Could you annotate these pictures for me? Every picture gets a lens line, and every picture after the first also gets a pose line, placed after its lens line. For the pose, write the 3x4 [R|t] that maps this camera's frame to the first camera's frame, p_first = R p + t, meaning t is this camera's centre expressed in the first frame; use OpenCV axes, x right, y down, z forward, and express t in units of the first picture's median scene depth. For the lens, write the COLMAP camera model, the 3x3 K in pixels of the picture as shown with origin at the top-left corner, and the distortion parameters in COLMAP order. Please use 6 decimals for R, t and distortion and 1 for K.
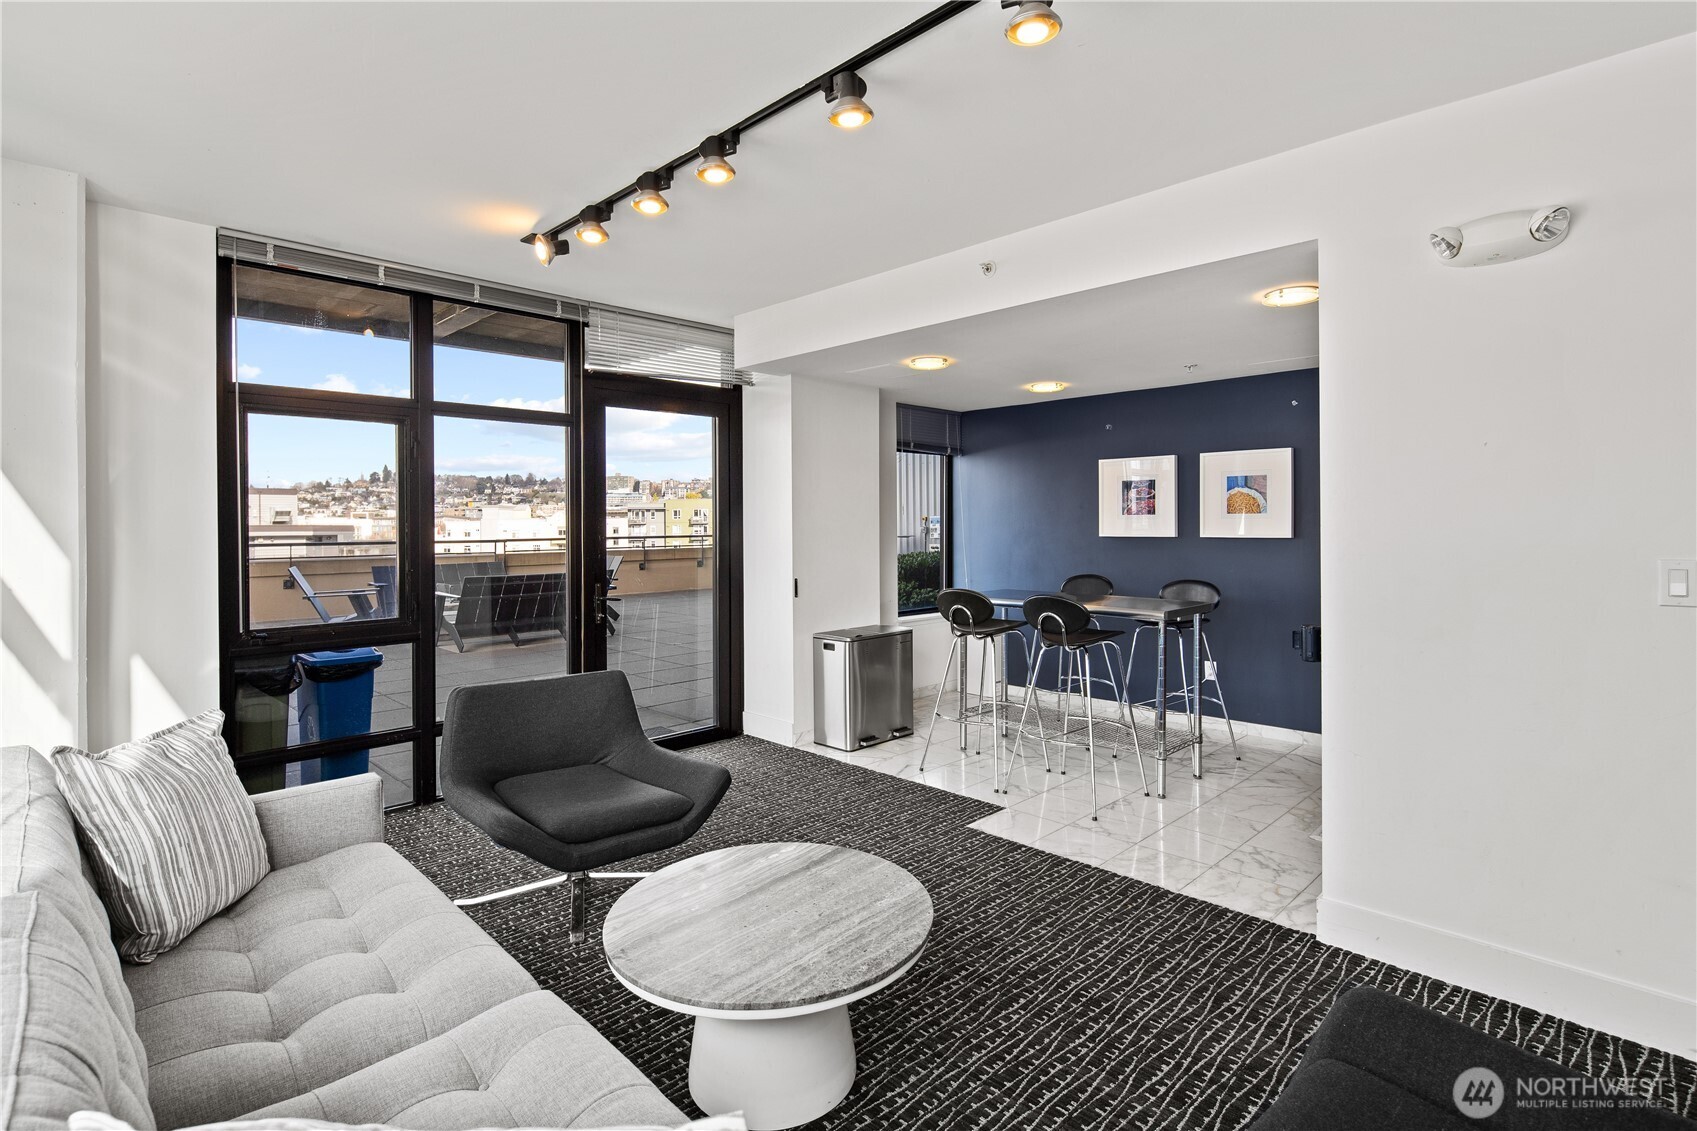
lens RADIAL K [[833.4, 0, 841.4], [0, 833.4, 536.8], [0, 0, 1]] dist [0.006038, -0.000449]
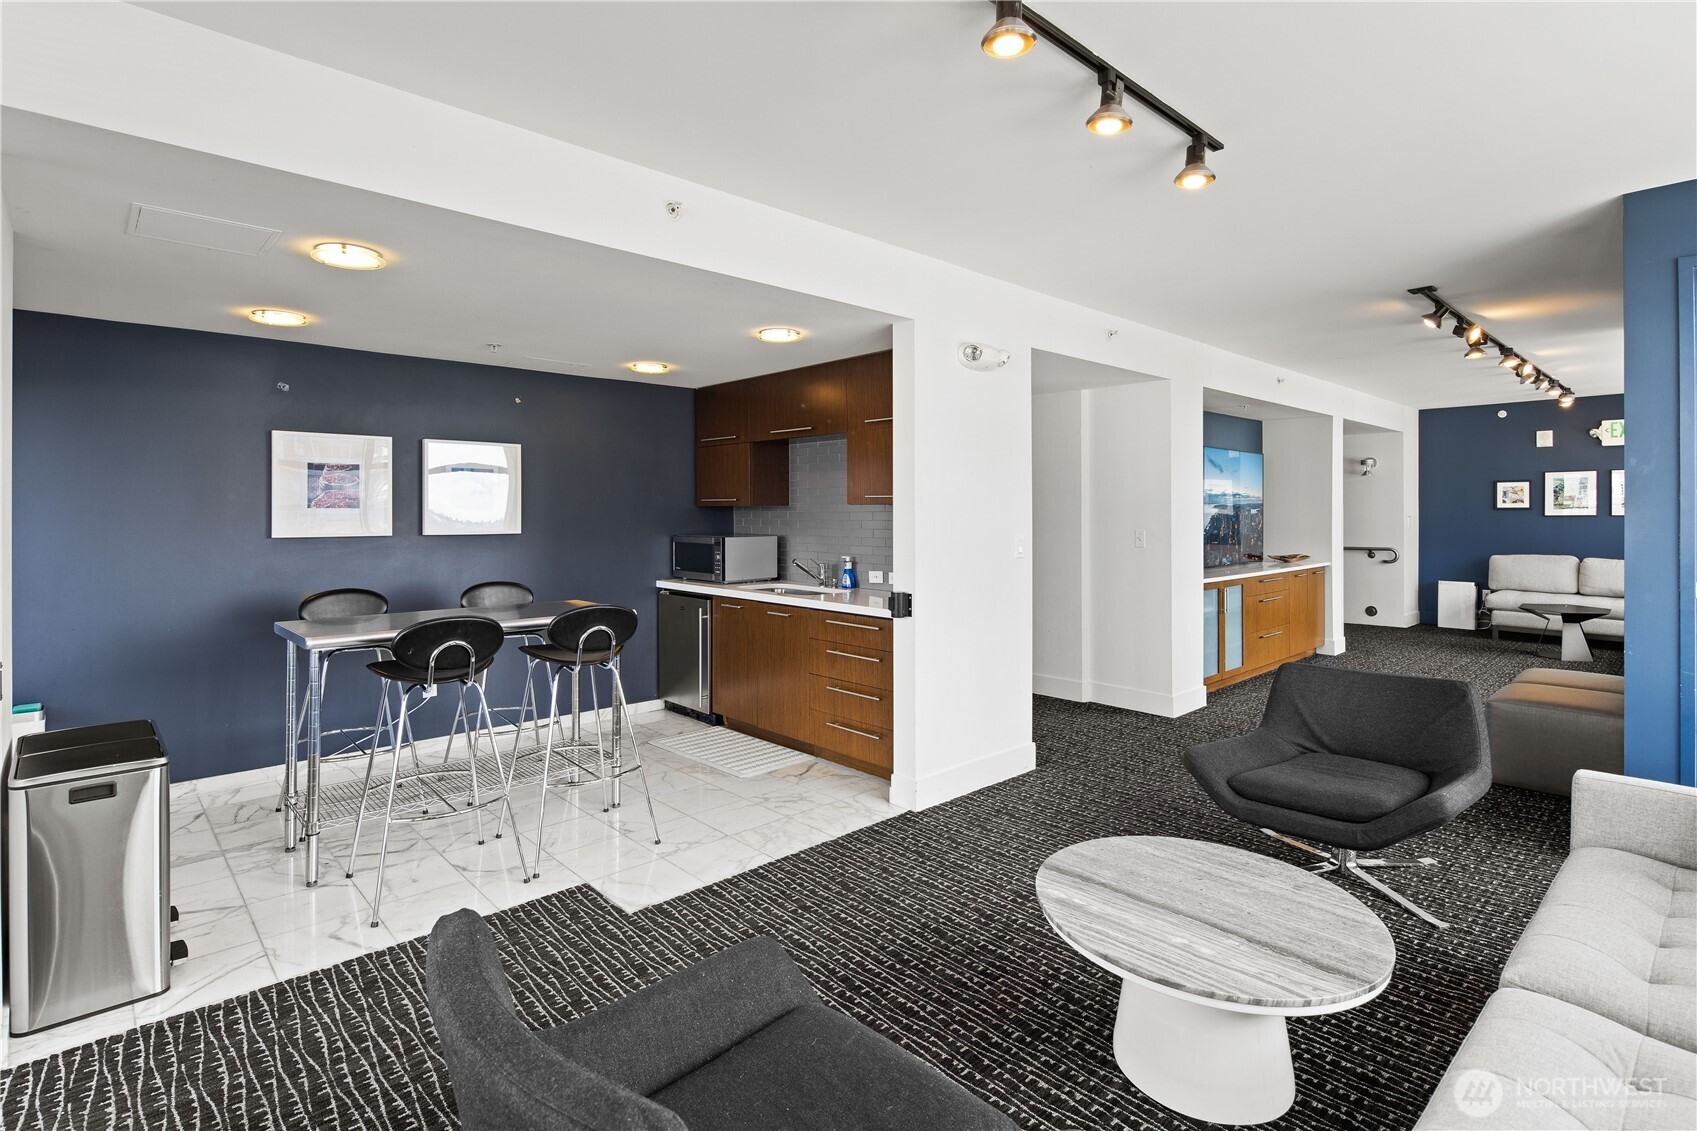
lens RADIAL K [[833.4, 0, 829.9], [0, 833.4, 516.2], [0, 0, 1]] dist [0.006038, -0.000449]
pose [[0.019883, 0.007340, 0.999775, -0.701861], [0.015348, 0.999853, -0.007646, -0.009838], [-0.999685, 0.015497, 0.019767, 0.909599]]
